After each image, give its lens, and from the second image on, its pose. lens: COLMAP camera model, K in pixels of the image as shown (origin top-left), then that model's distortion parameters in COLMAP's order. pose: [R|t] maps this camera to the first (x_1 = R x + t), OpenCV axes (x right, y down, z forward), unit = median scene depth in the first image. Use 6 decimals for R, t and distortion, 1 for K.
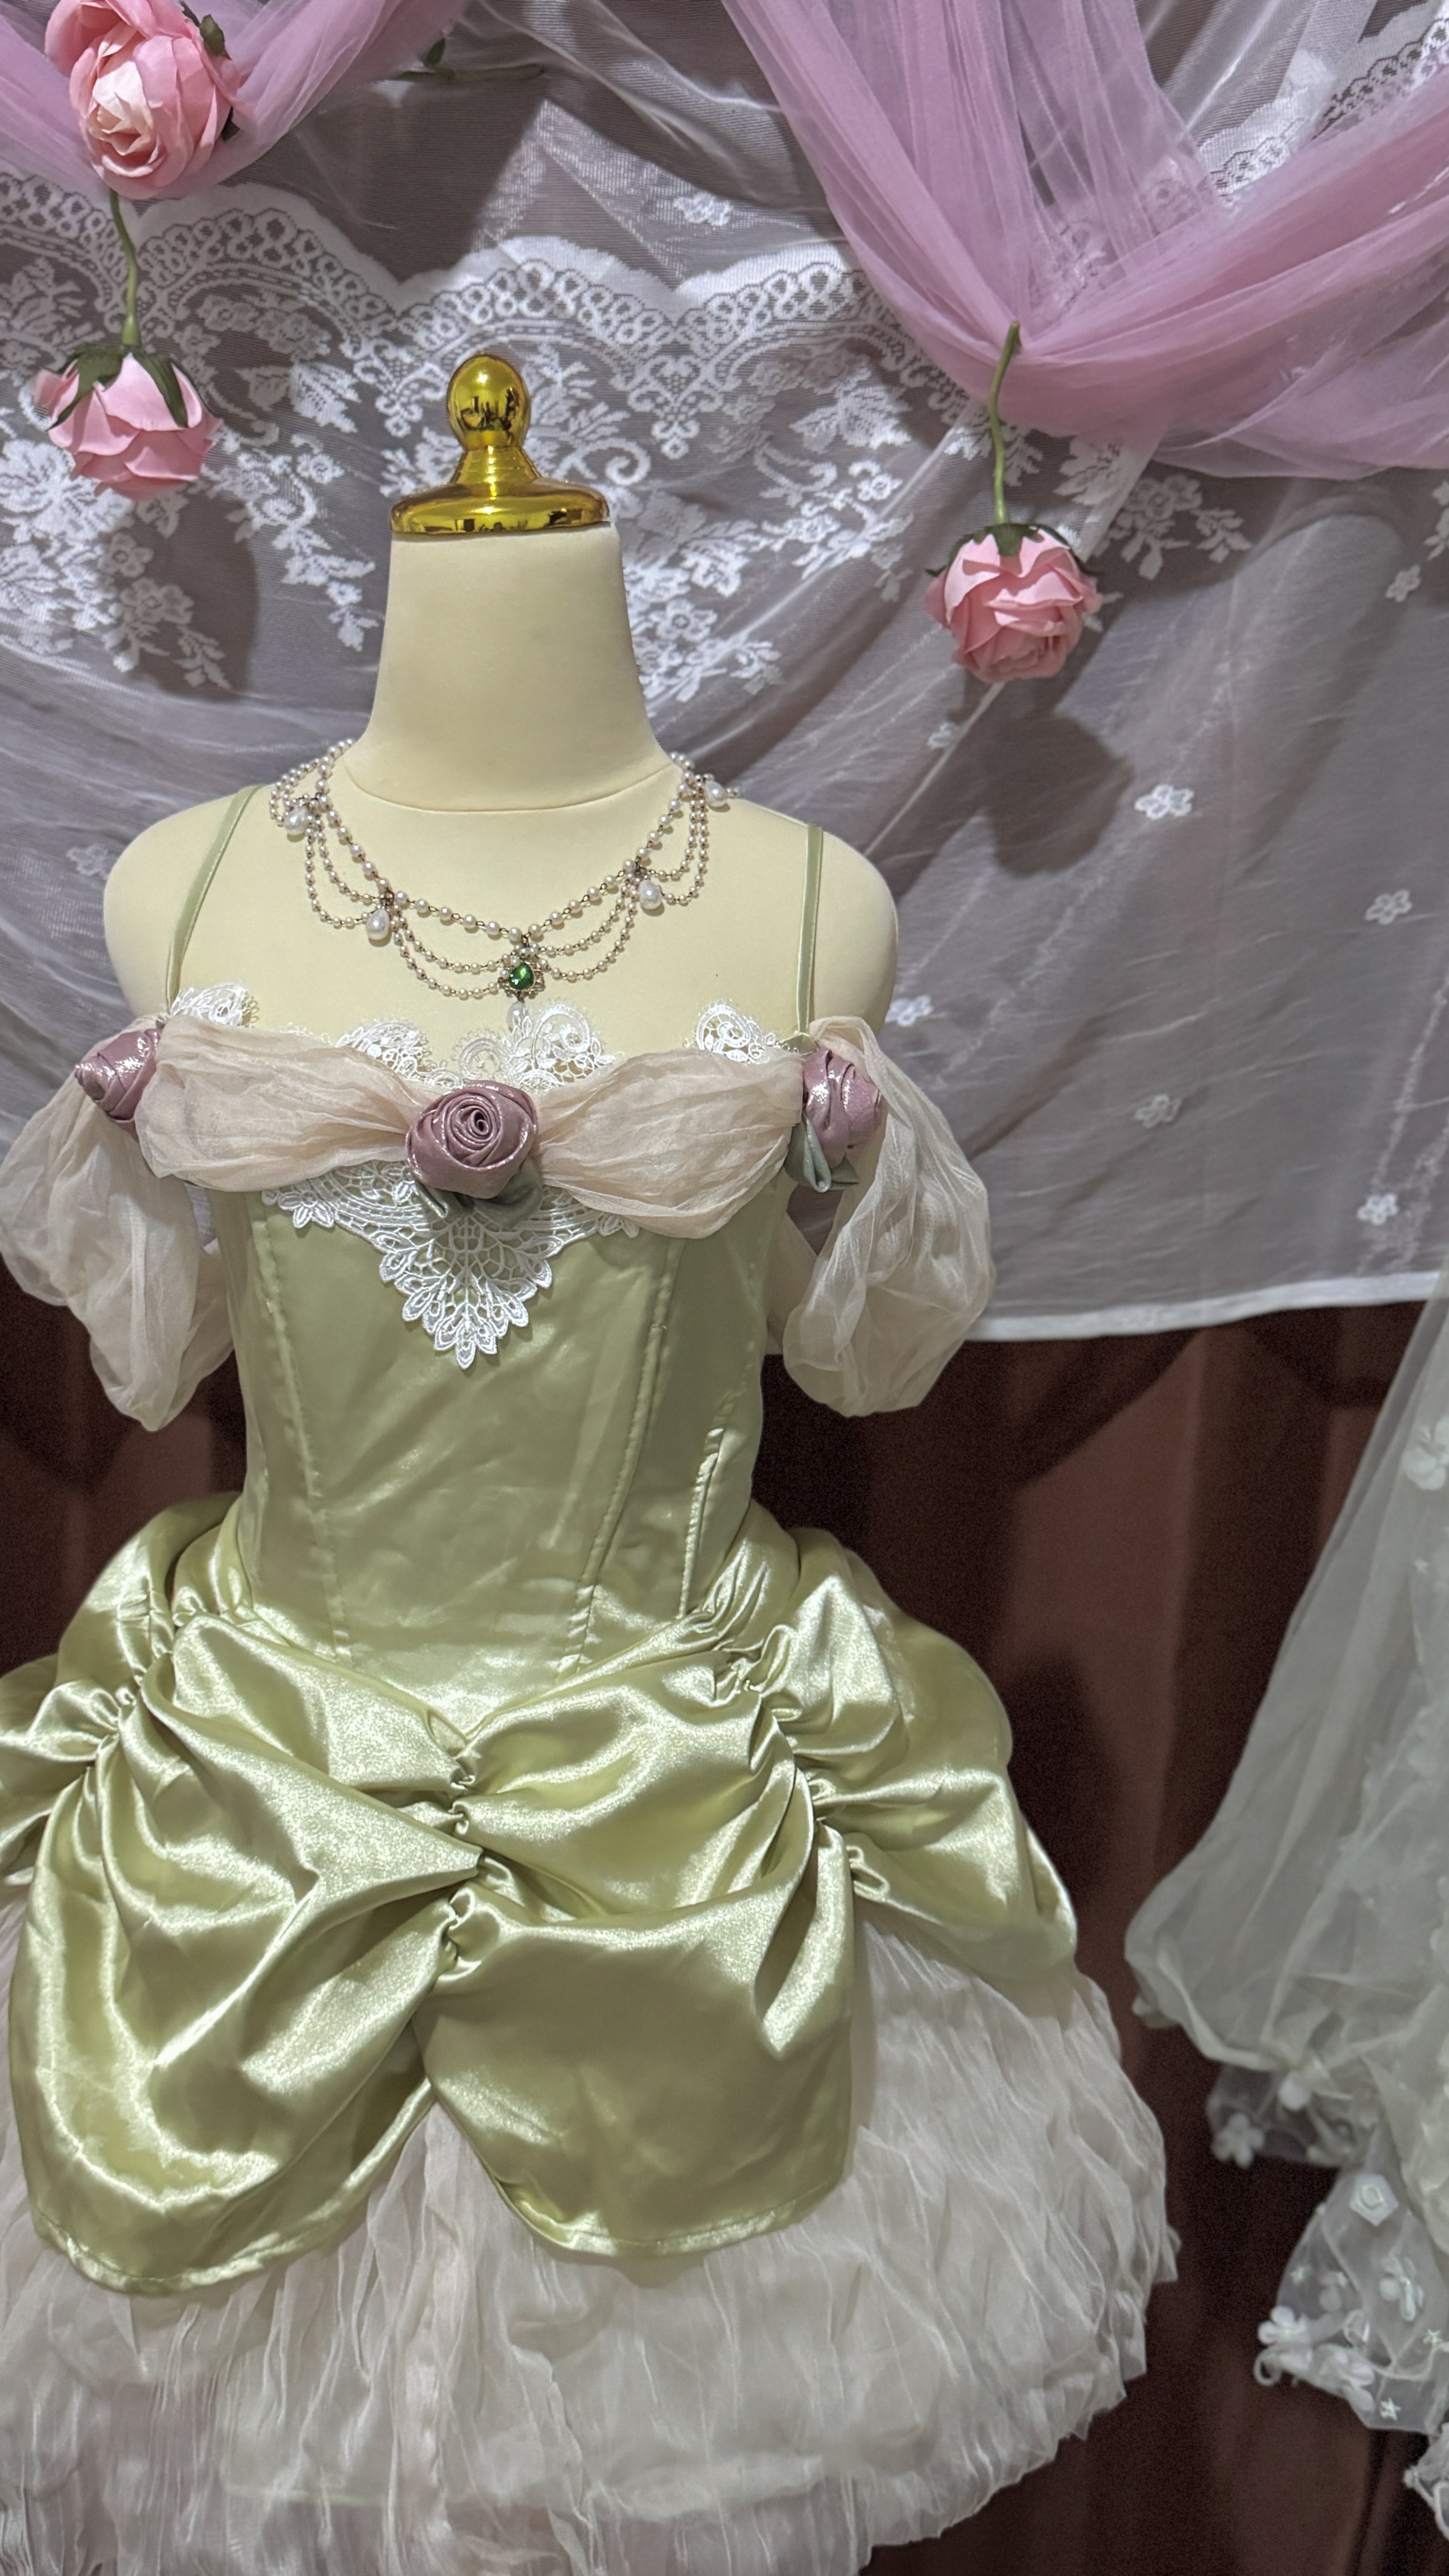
lens RADIAL K [[2485.1, 0, 724.5], [0, 2485.1, 1288.0], [0, 0, 1]] dist [0.187065, -0.440513]
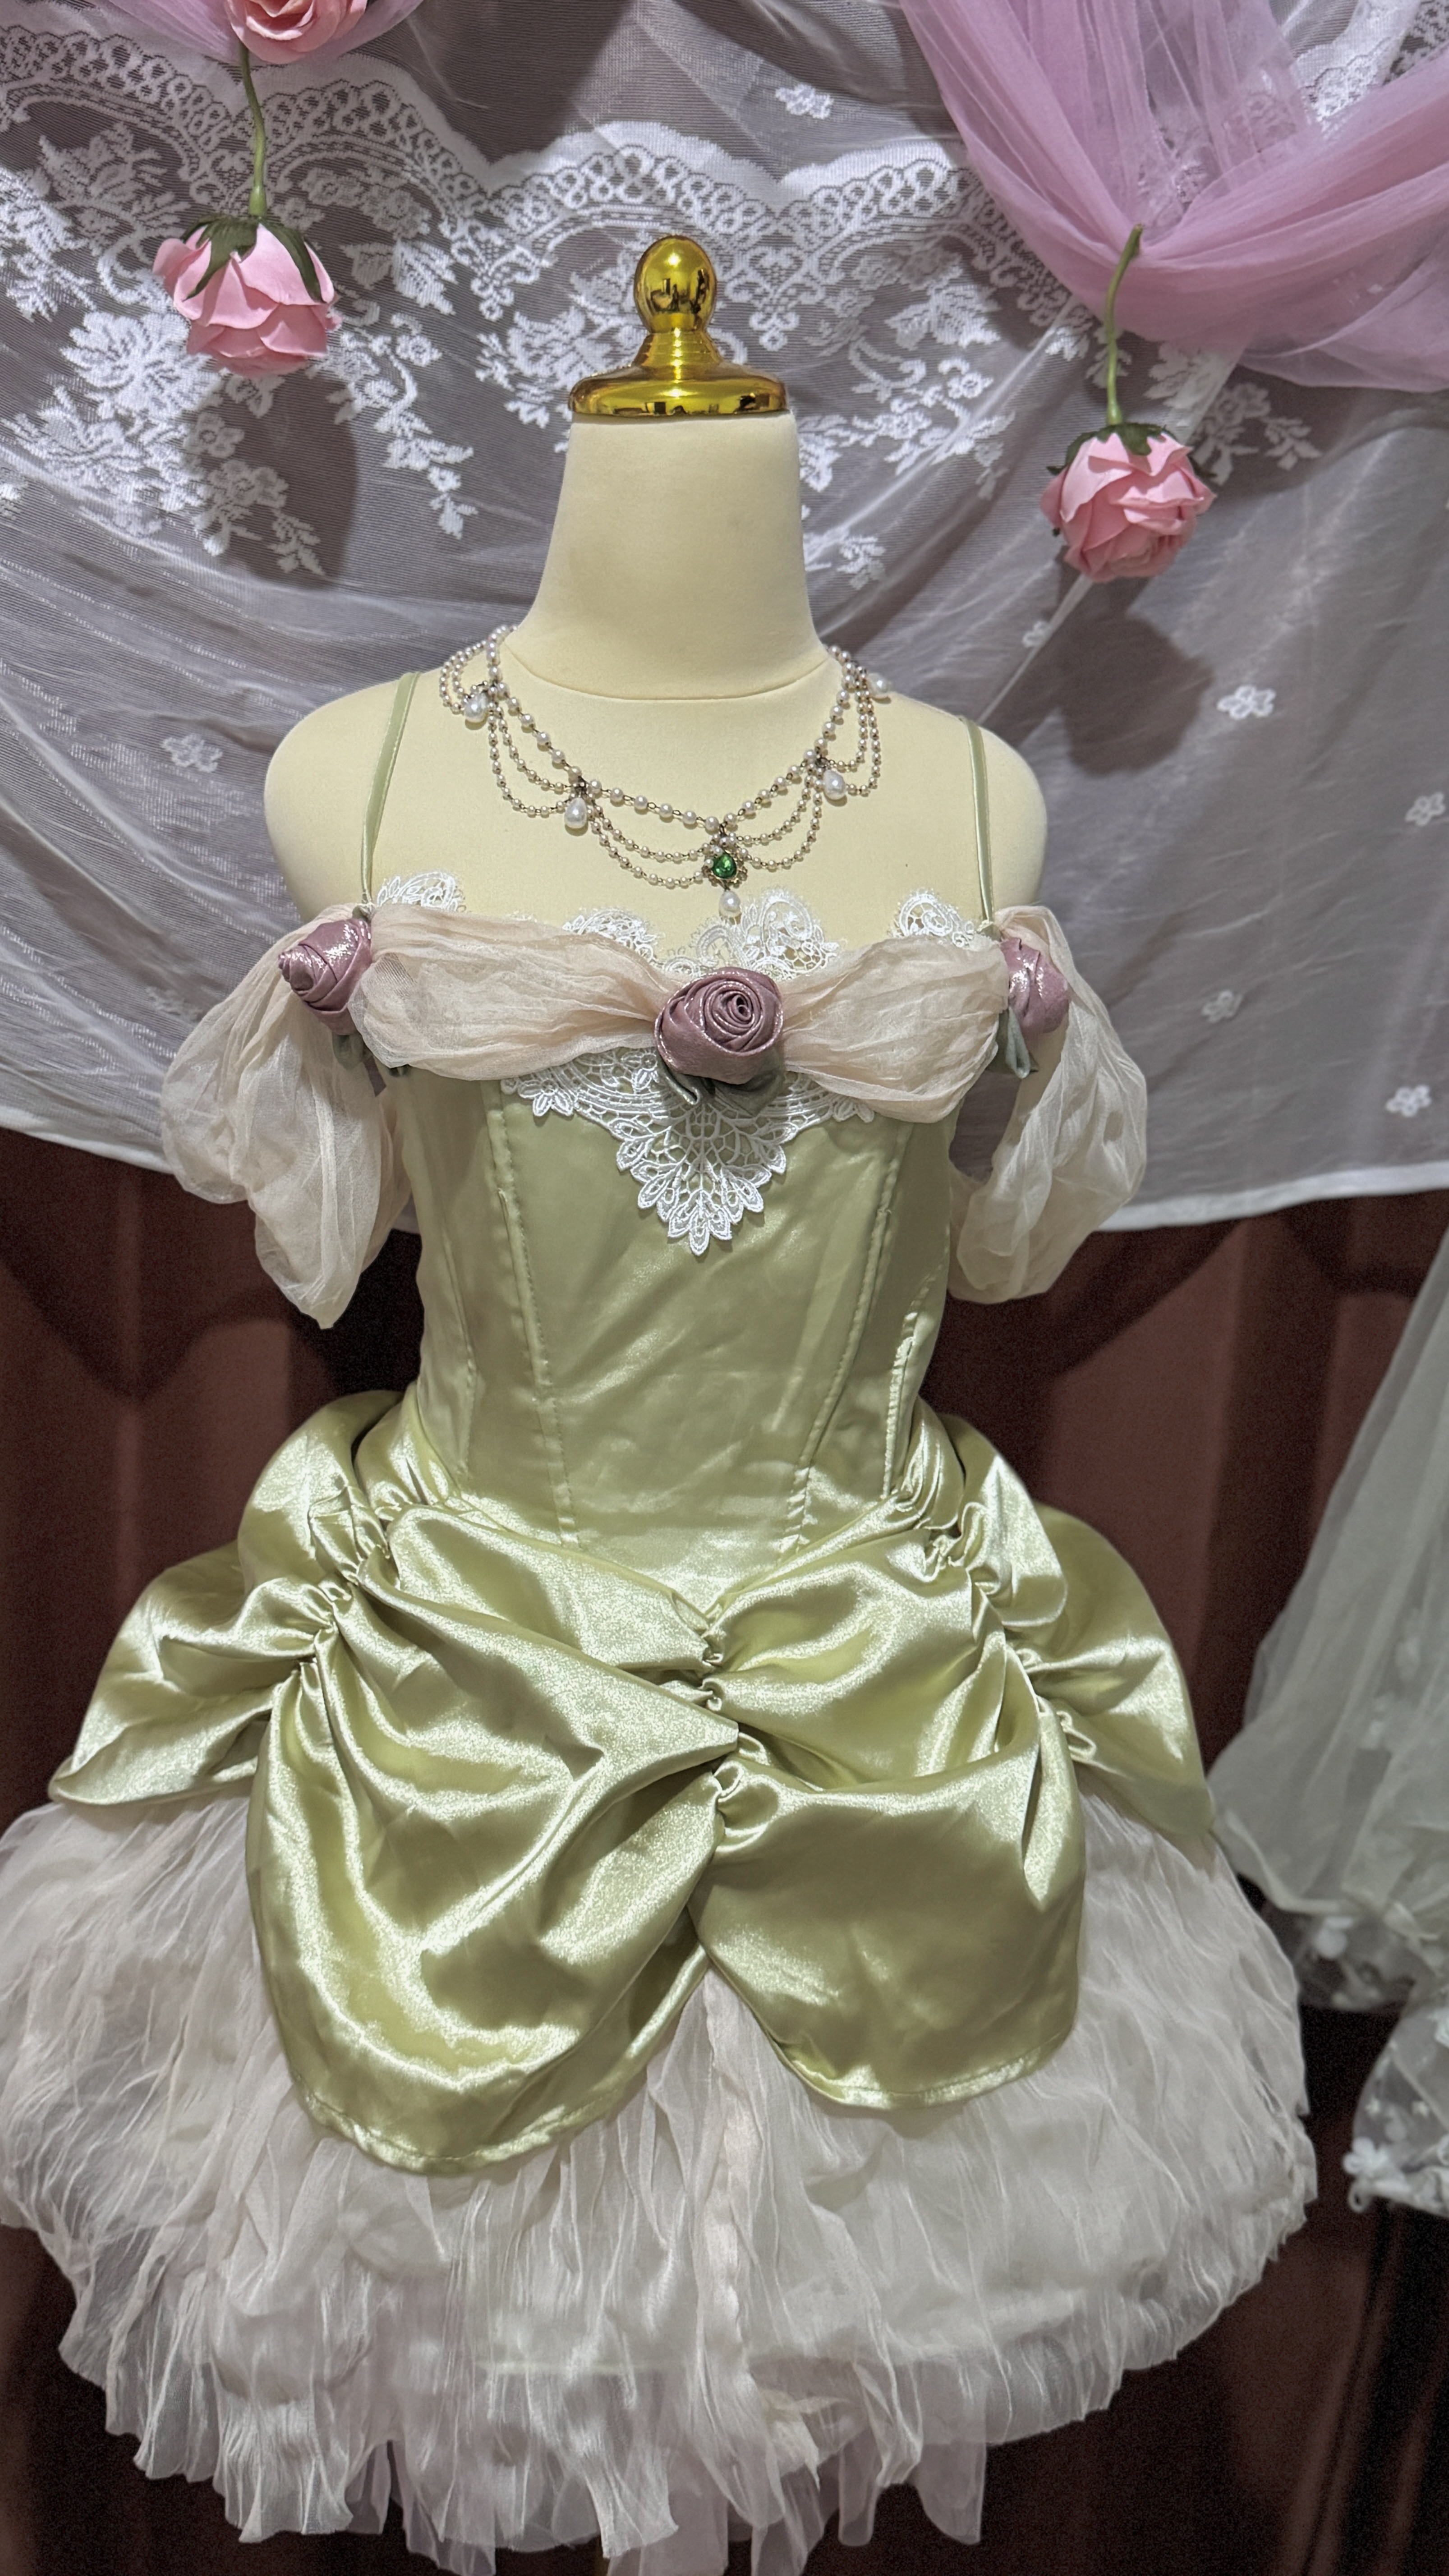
lens RADIAL K [[2485.1, 0, 724.5], [0, 2485.1, 1288.0], [0, 0, 1]] dist [0.187065, -0.440513]
pose [[0.990897, -0.018366, 0.133367, -0.183577], [0.014575, 0.999463, 0.029343, 0.013173], [-0.133834, -0.027132, 0.990632, -0.000419]]
